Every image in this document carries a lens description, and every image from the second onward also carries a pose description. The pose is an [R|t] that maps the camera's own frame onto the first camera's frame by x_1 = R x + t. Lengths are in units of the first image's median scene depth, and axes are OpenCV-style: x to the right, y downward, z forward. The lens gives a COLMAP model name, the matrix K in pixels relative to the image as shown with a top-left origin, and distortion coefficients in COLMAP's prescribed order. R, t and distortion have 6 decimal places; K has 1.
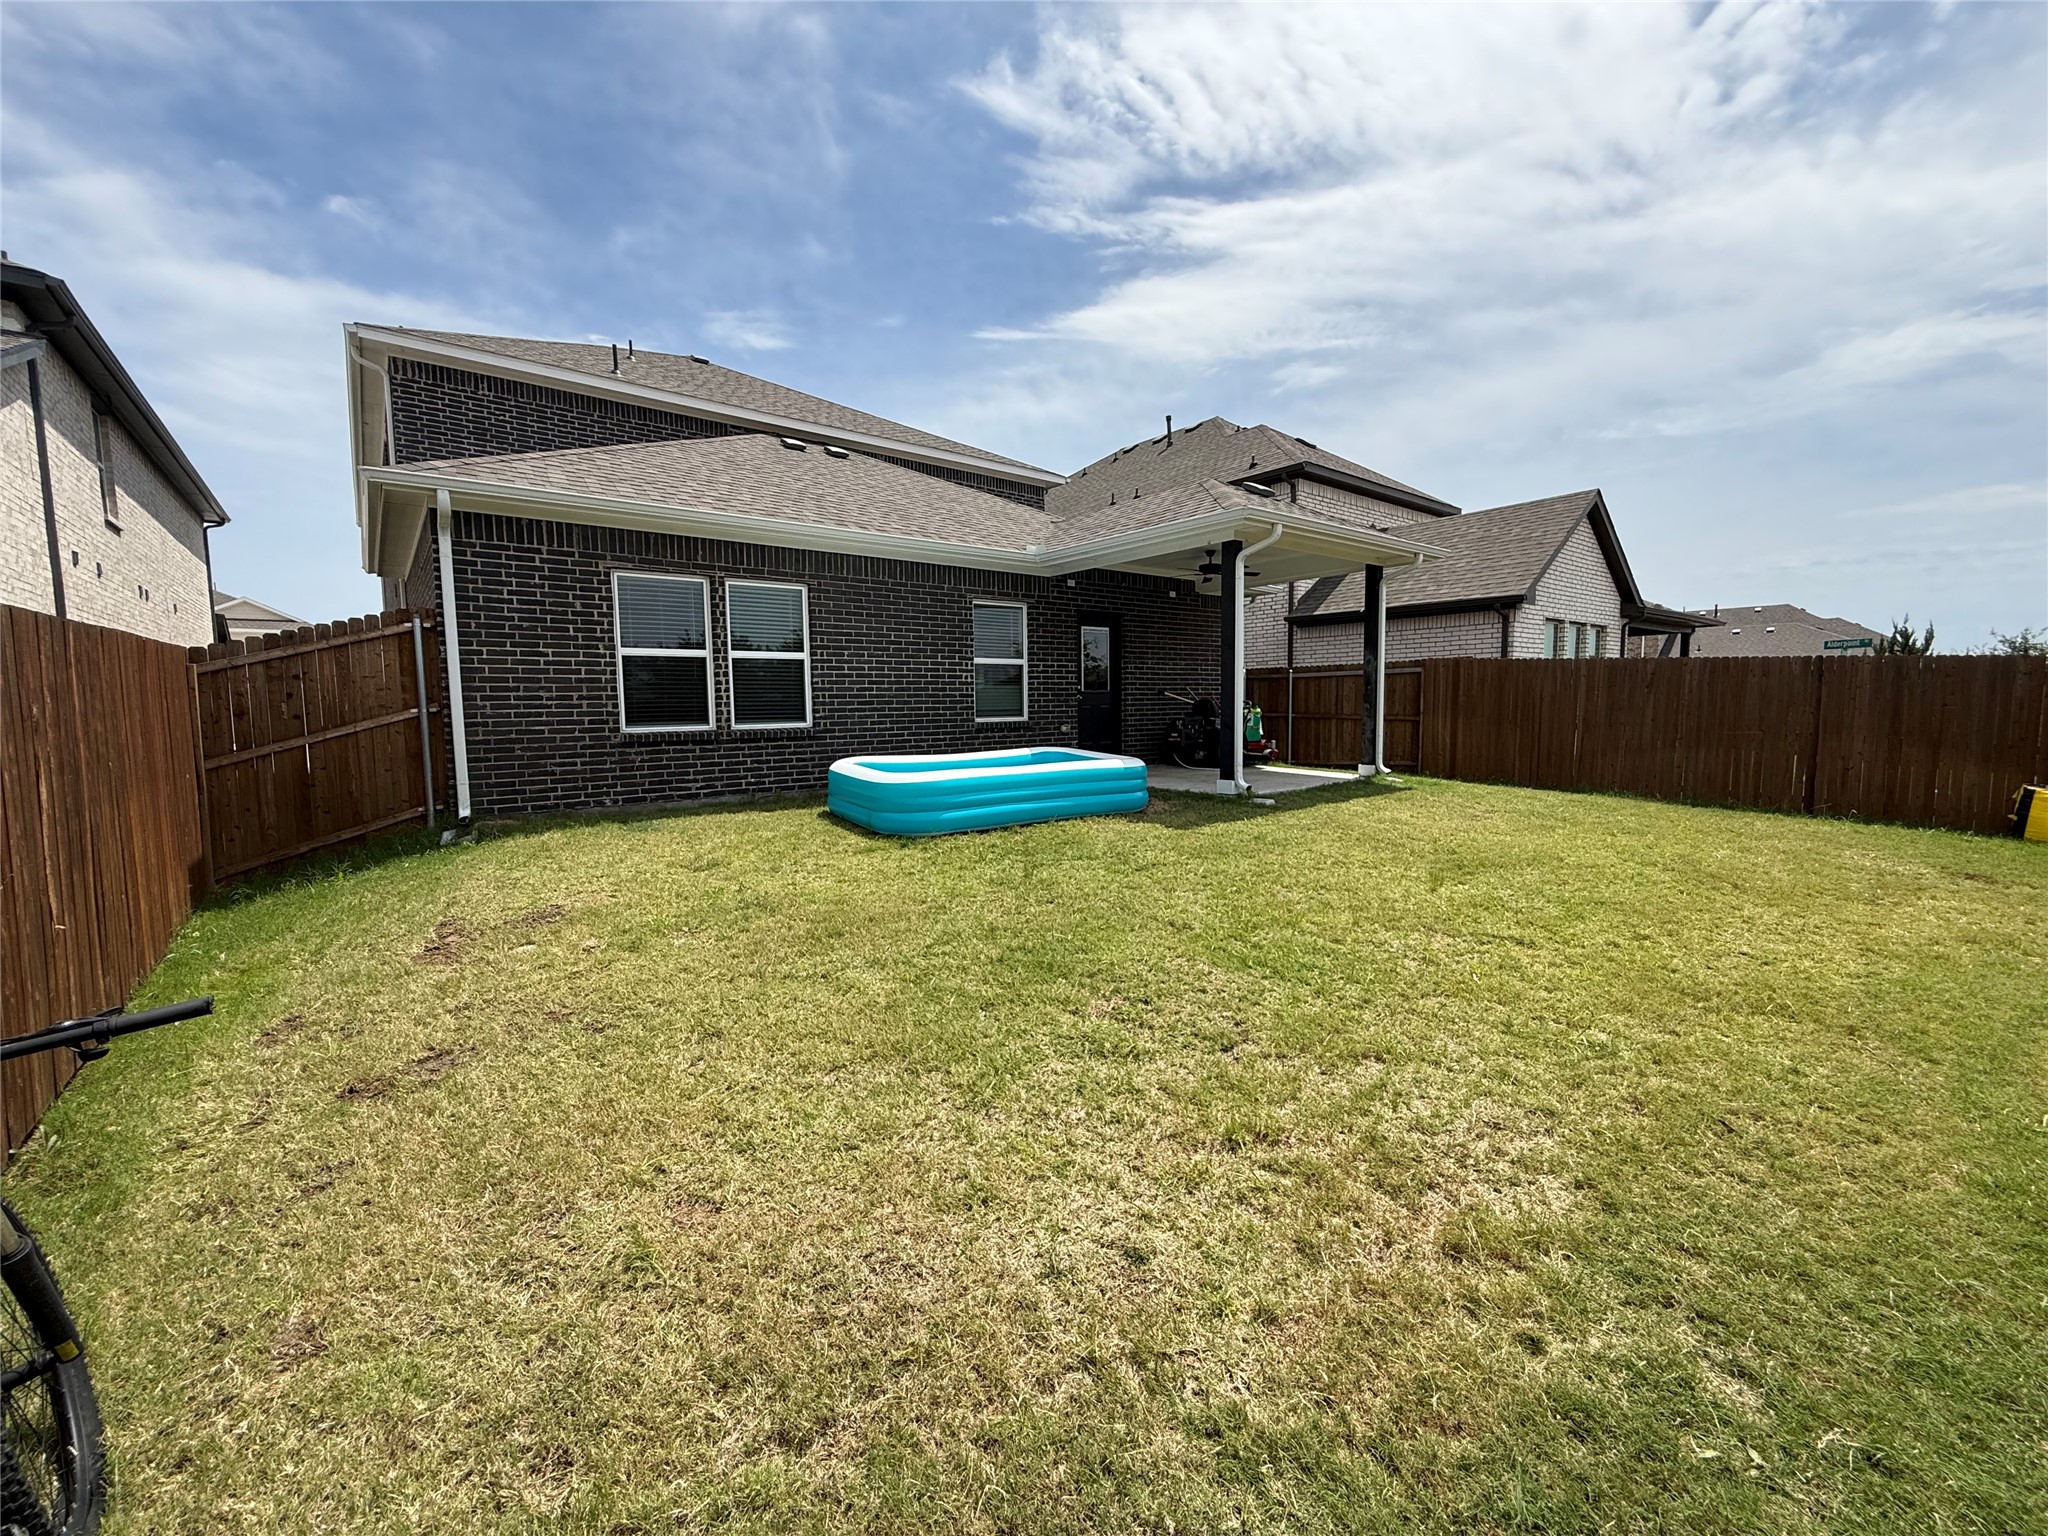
lens RADIAL K [[819.7, 0, 1031.1], [0, 819.7, 767.3], [0, 0, 1]] dist [-0.001851, 0.000416]
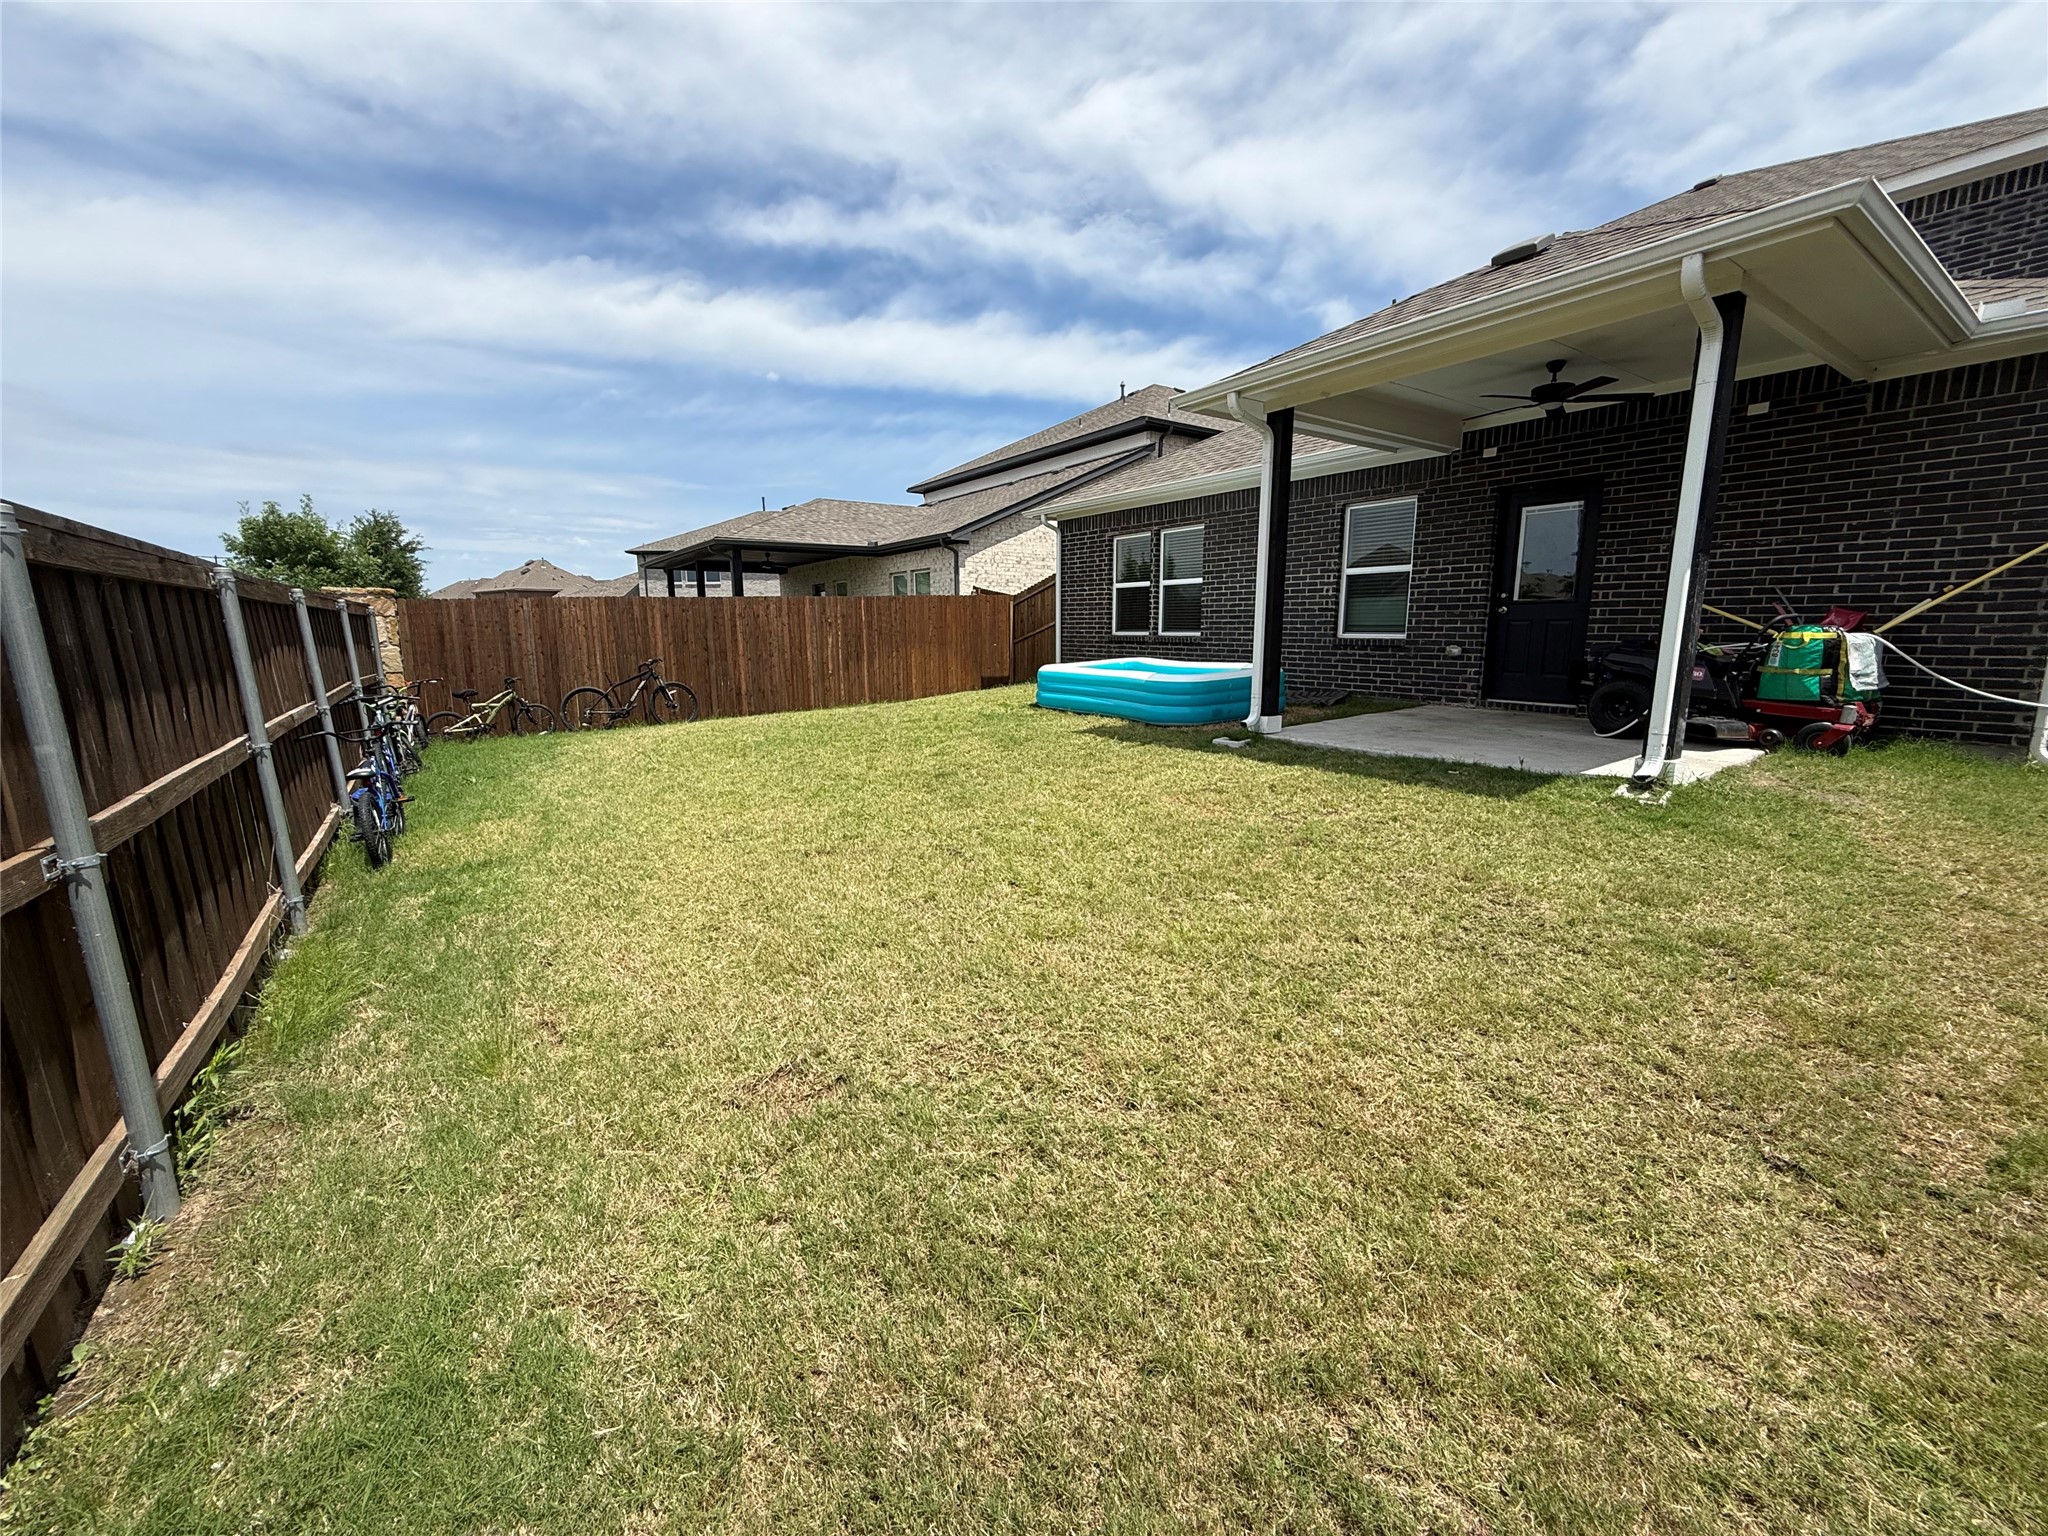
lens RADIAL K [[819.7, 0, 1036.8], [0, 819.7, 780.5], [0, 0, 1]] dist [-0.001851, 0.000416]
pose [[-0.054748, 0.203534, -0.977536, 0.856524], [-0.067599, 0.976003, 0.207001, -0.060843], [0.996209, 0.077413, -0.039675, 0.639906]]
